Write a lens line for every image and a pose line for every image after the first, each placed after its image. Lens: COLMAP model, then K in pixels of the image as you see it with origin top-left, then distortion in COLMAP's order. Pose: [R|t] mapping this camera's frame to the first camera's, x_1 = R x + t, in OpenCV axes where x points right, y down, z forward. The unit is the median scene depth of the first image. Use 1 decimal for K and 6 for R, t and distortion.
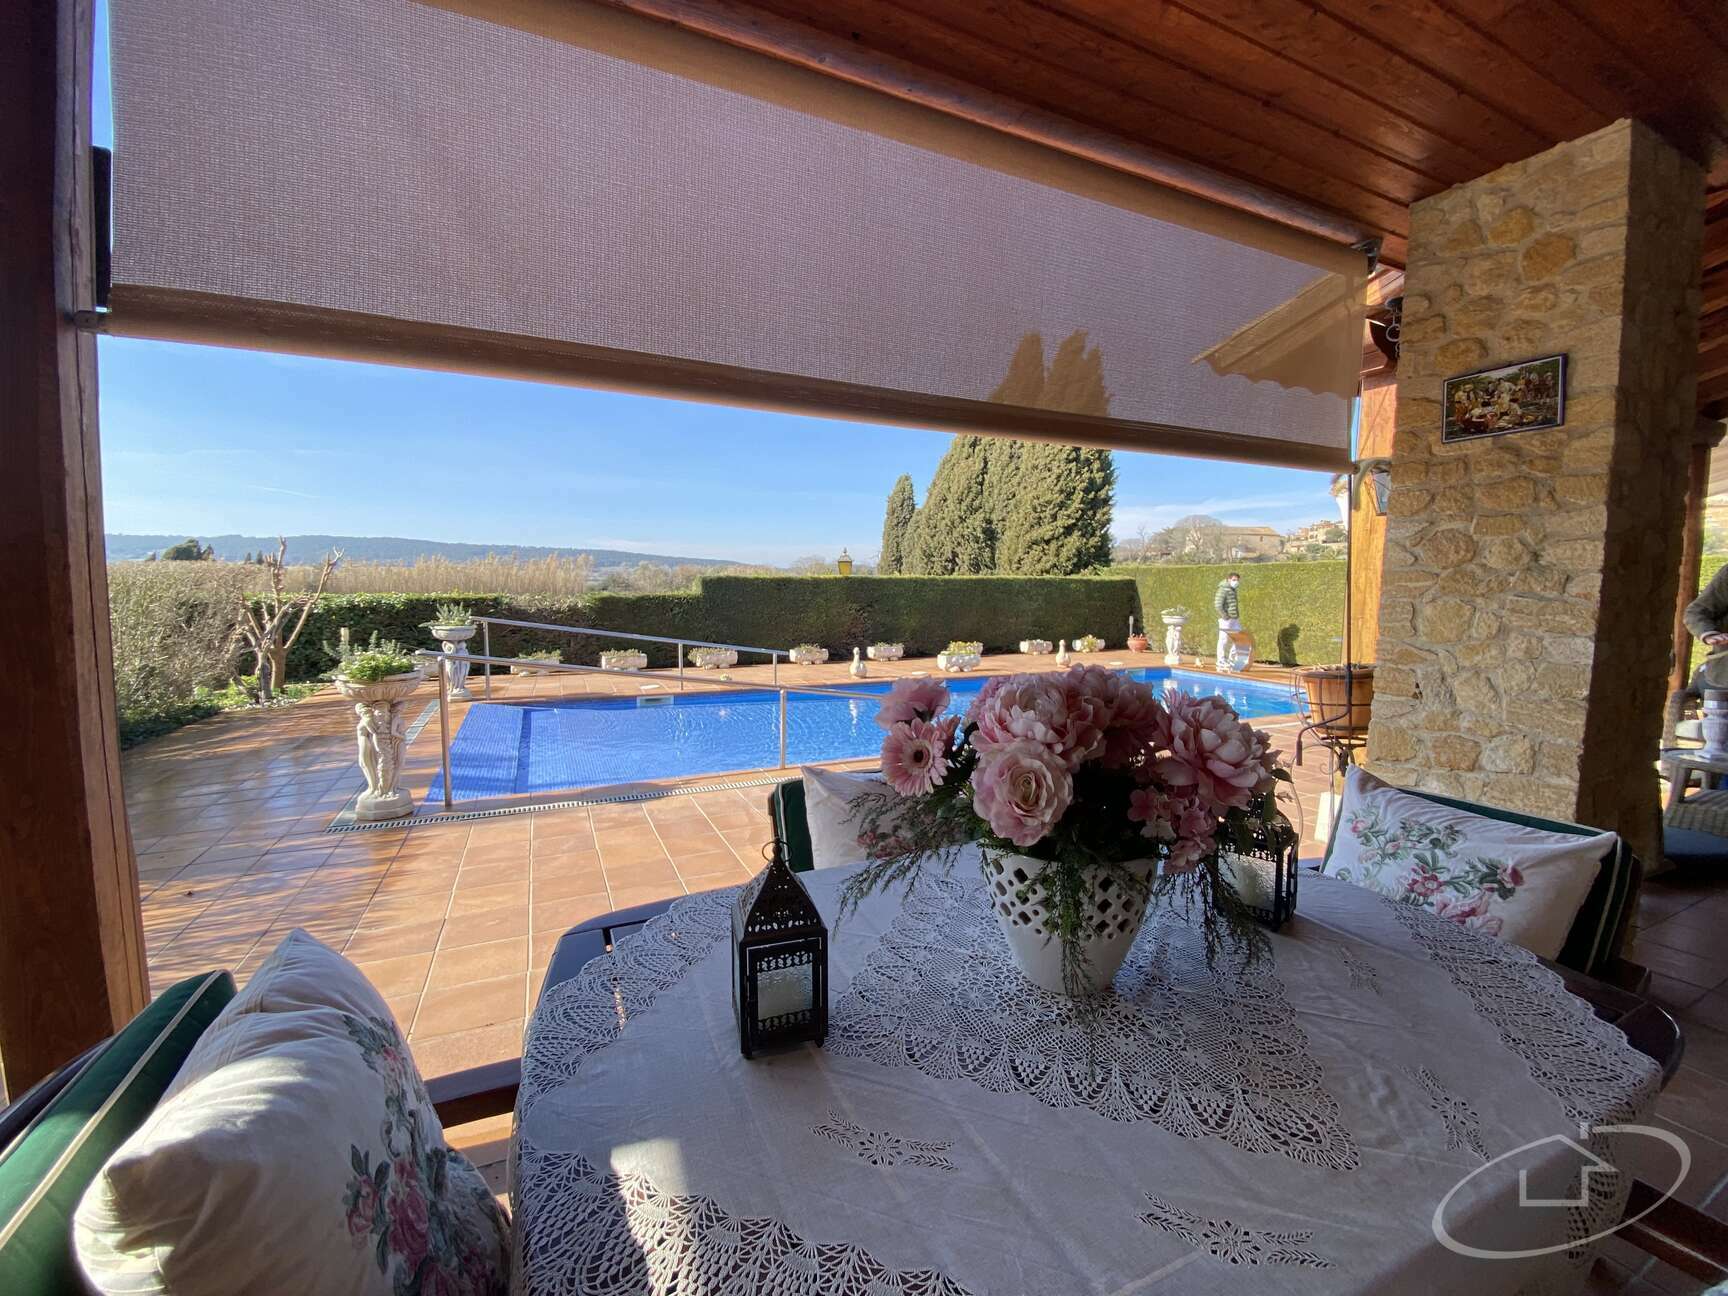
lens RADIAL K [[690.4, 0, 851.6], [0, 690.4, 669.2], [0, 0, 1]] dist [0.040161, -0.027512]
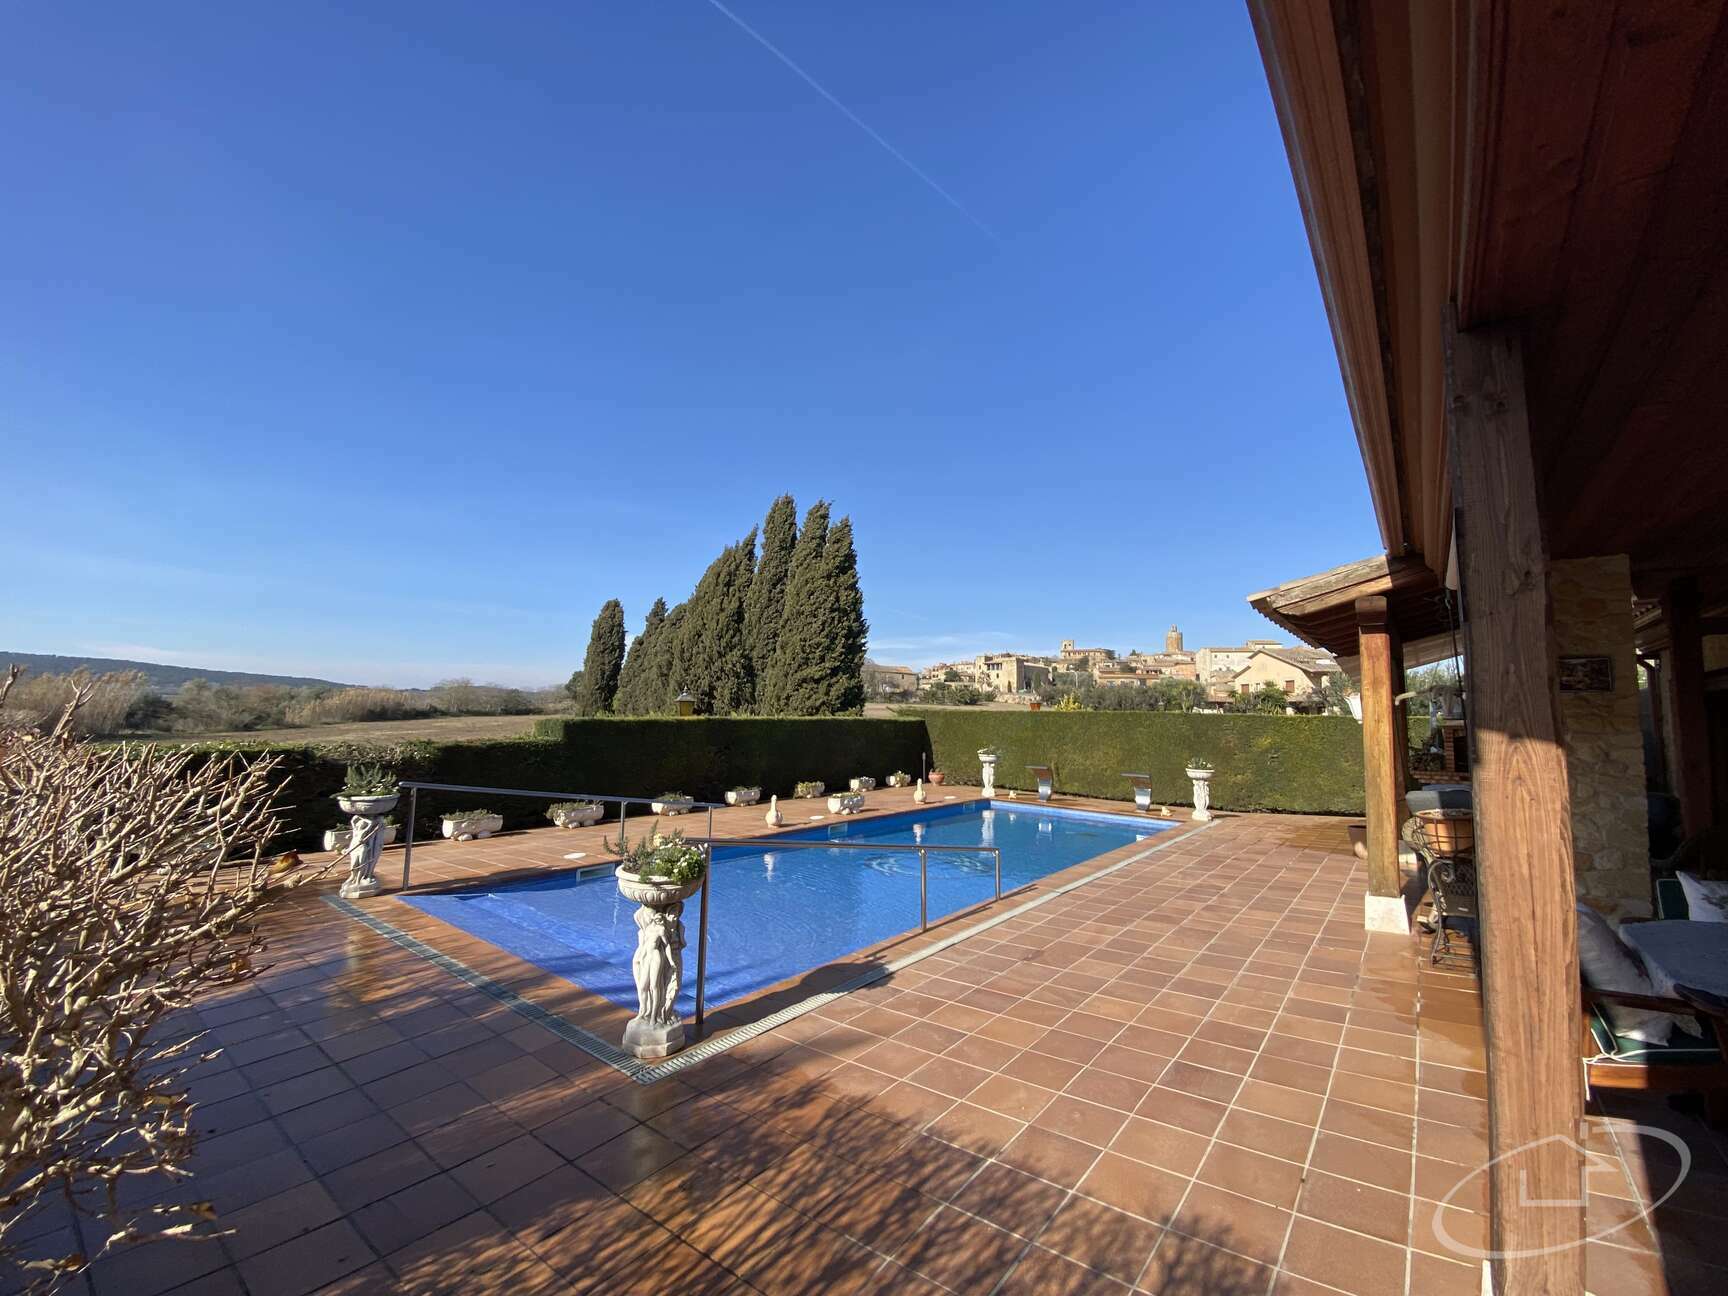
lens RADIAL K [[706.2, 0, 853.3], [0, 706.2, 663.3], [0, 0, 1]] dist [0.027989, -0.030010]
pose [[0.891710, 0.041852, 0.450669, -0.159777], [0.044154, 0.982922, -0.178645, -0.013949], [-0.450449, 0.179198, 0.874633, 0.016988]]
